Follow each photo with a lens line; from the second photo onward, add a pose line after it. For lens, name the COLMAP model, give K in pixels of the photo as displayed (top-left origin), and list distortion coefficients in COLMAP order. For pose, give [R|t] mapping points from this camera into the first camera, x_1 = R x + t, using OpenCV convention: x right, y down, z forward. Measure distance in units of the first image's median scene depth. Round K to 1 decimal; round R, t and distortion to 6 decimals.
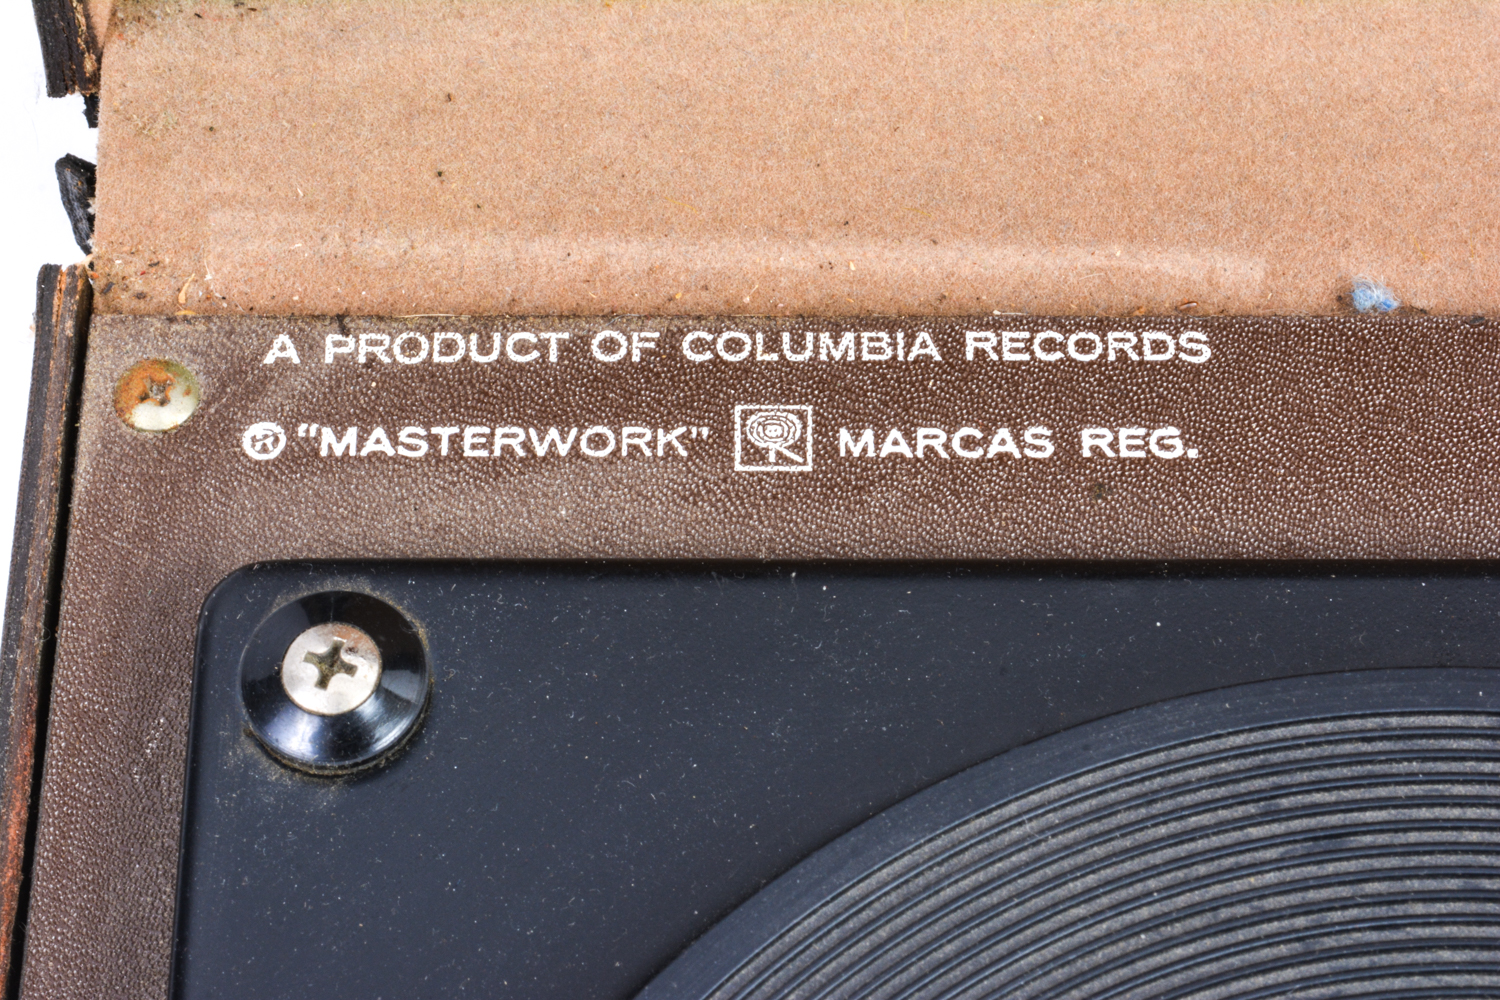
lens RADIAL K [[2951.0, 0, 752.9], [0, 2951.0, 502.3], [0, 0, 1]] dist [0.042174, 0.000000]
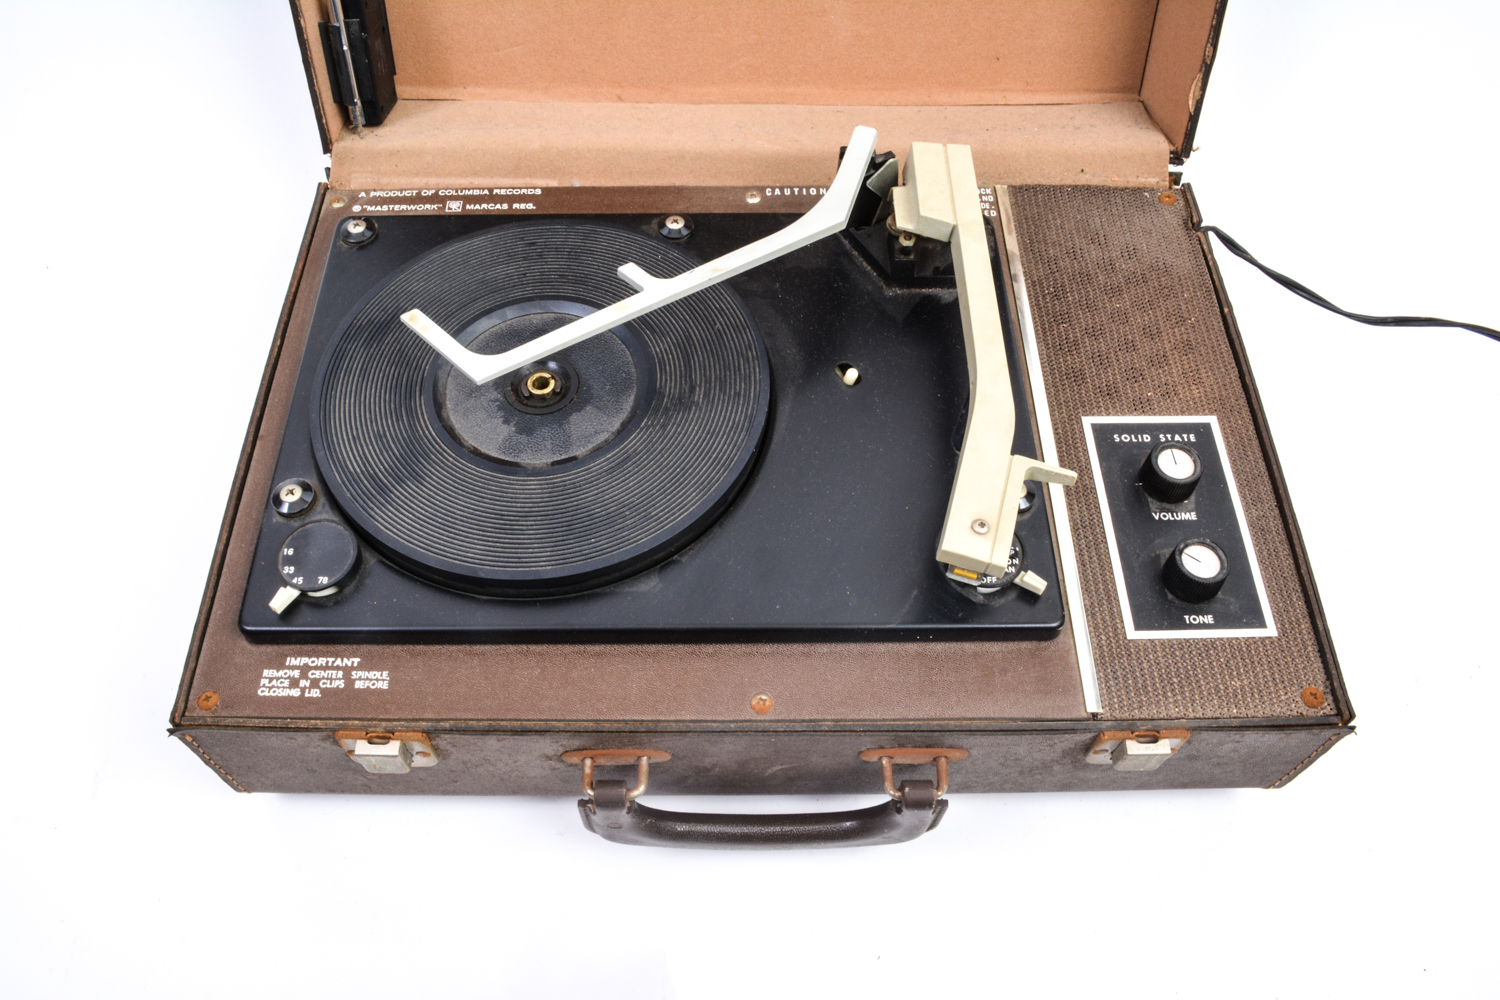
lens RADIAL K [[1161.2, 0, 736.6], [0, 1161.2, 508.6], [0, 0, 1]] dist [-0.083796, 0.004179]
pose [[0.999943, 0.000190, 0.010684, 0.472105], [0.001322, 0.989961, -0.141335, 0.773873], [-0.010604, 0.141341, 0.989904, -0.904074]]
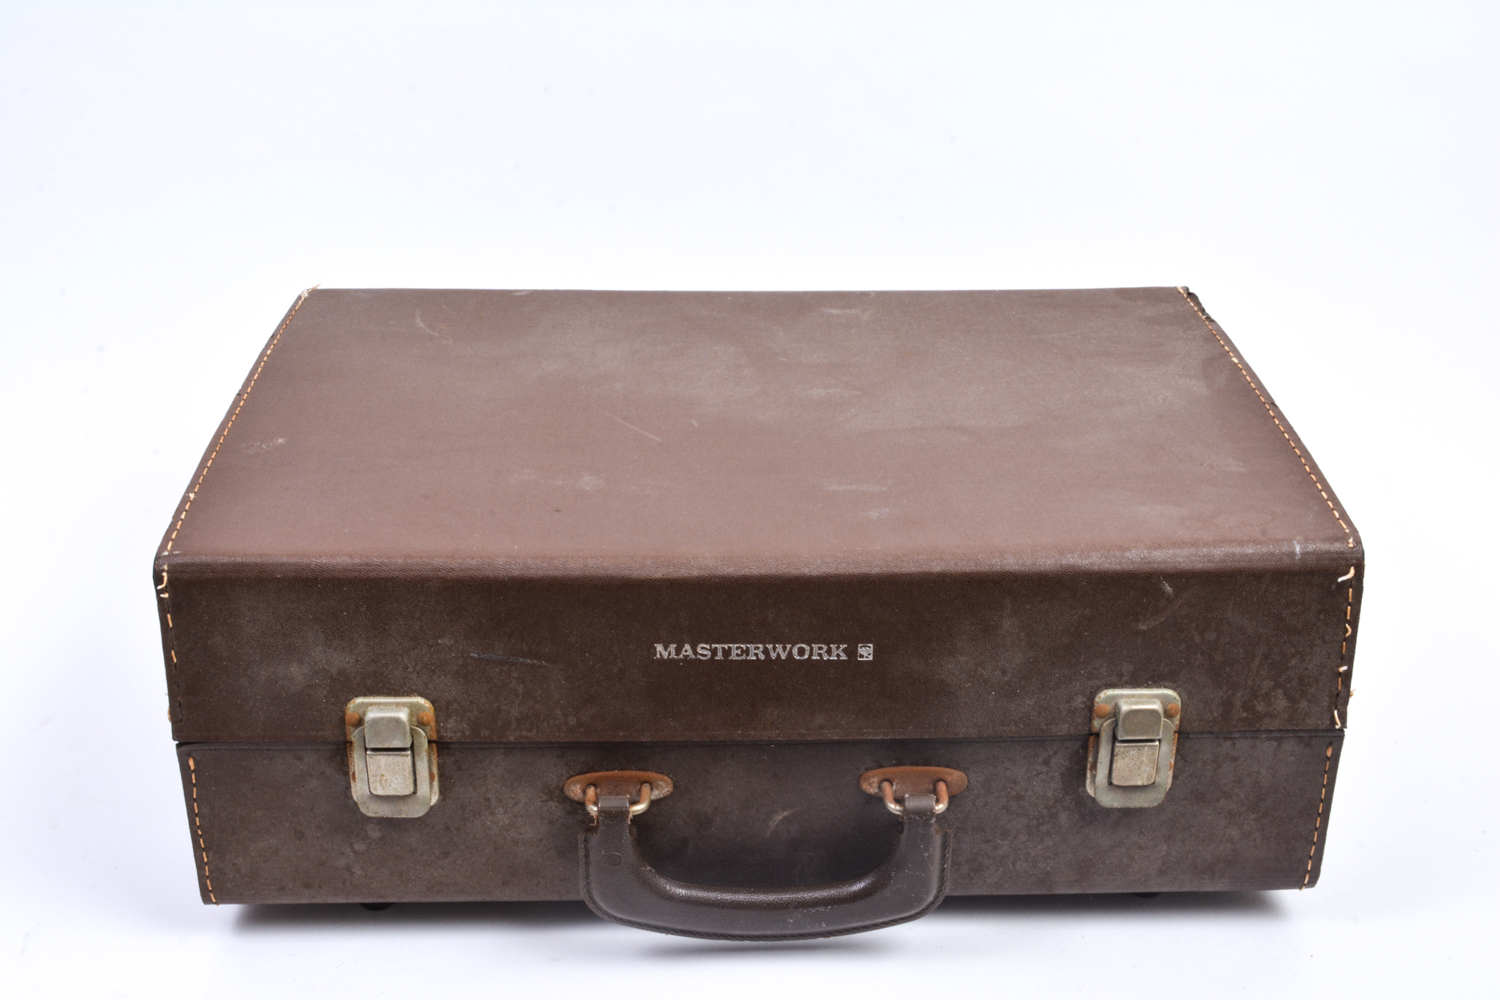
lens RADIAL K [[1891.1, 0, 737.5], [0, 1891.1, 505.0], [0, 0, 1]] dist [-0.034073, 0.000000]
pose [[0.999649, -0.002841, 0.026355, 0.422900], [0.018906, 0.773301, -0.633757, 2.183808], [-0.018580, 0.634033, 0.773083, -1.526557]]
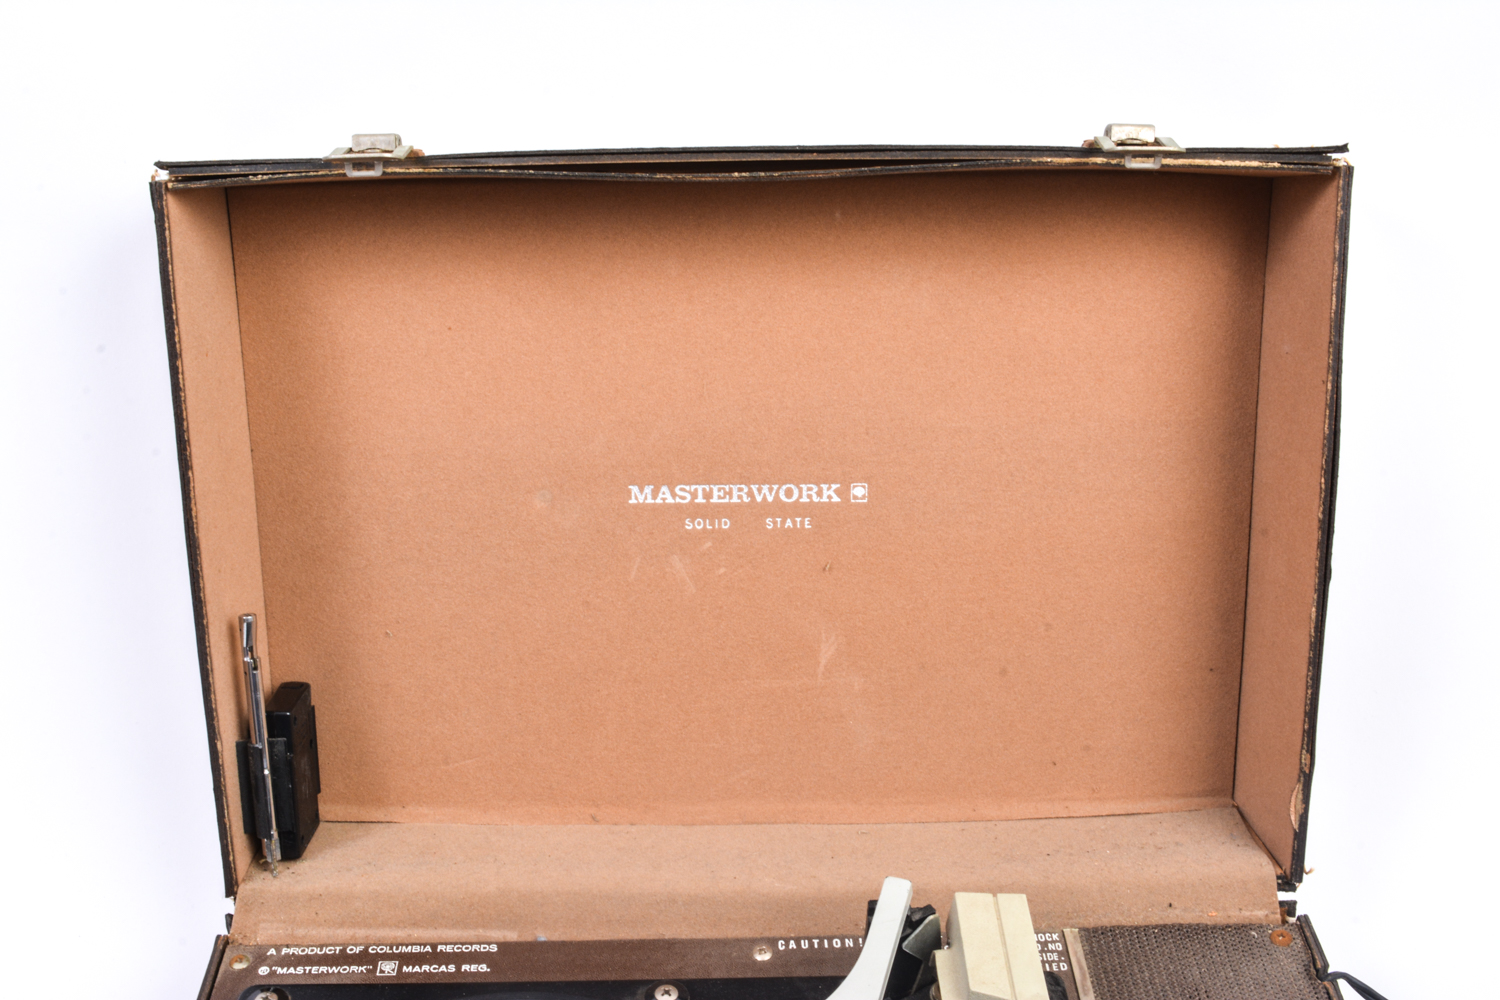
lens RADIAL K [[1653.7, 0, 731.5], [0, 1653.7, 497.0], [0, 0, 1]] dist [-0.053203, 0.000000]
pose [[0.999805, -0.011136, 0.016322, 0.449094], [0.018387, 0.826861, -0.562106, 0.718969], [-0.007236, 0.562297, 0.826904, -1.244289]]
